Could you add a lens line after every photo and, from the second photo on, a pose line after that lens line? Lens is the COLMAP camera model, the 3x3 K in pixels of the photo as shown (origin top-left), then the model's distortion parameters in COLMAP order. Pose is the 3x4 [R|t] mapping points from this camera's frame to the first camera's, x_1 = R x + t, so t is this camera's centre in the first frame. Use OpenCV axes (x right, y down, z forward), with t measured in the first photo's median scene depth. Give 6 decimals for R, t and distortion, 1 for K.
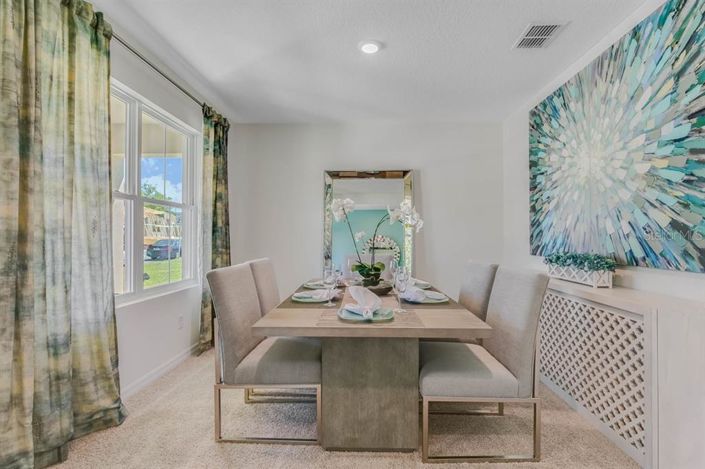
lens RADIAL K [[359.6, 0, 333.6], [0, 359.6, 241.8], [0, 0, 1]] dist [-0.006955, 0.004842]
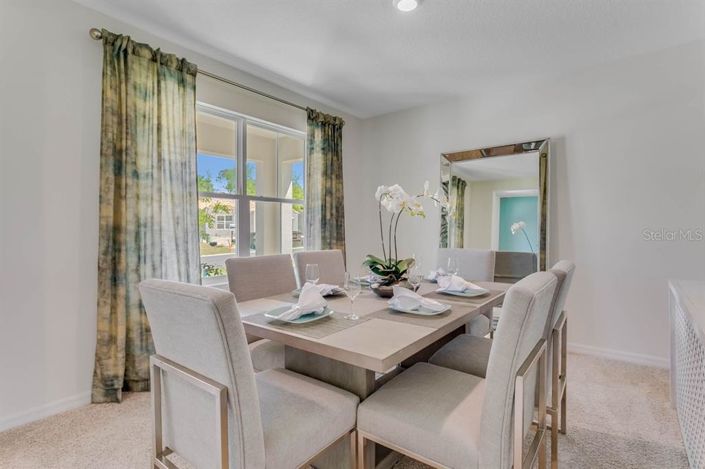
lens RADIAL K [[359.6, 0, 352.9], [0, 359.6, 232.5], [0, 0, 1]] dist [-0.006955, 0.004842]
pose [[0.811562, 0.003919, -0.584253, 0.669207], [-0.005123, 0.999987, -0.000409, -0.004664], [0.584244, 0.003325, 0.811572, 0.319986]]
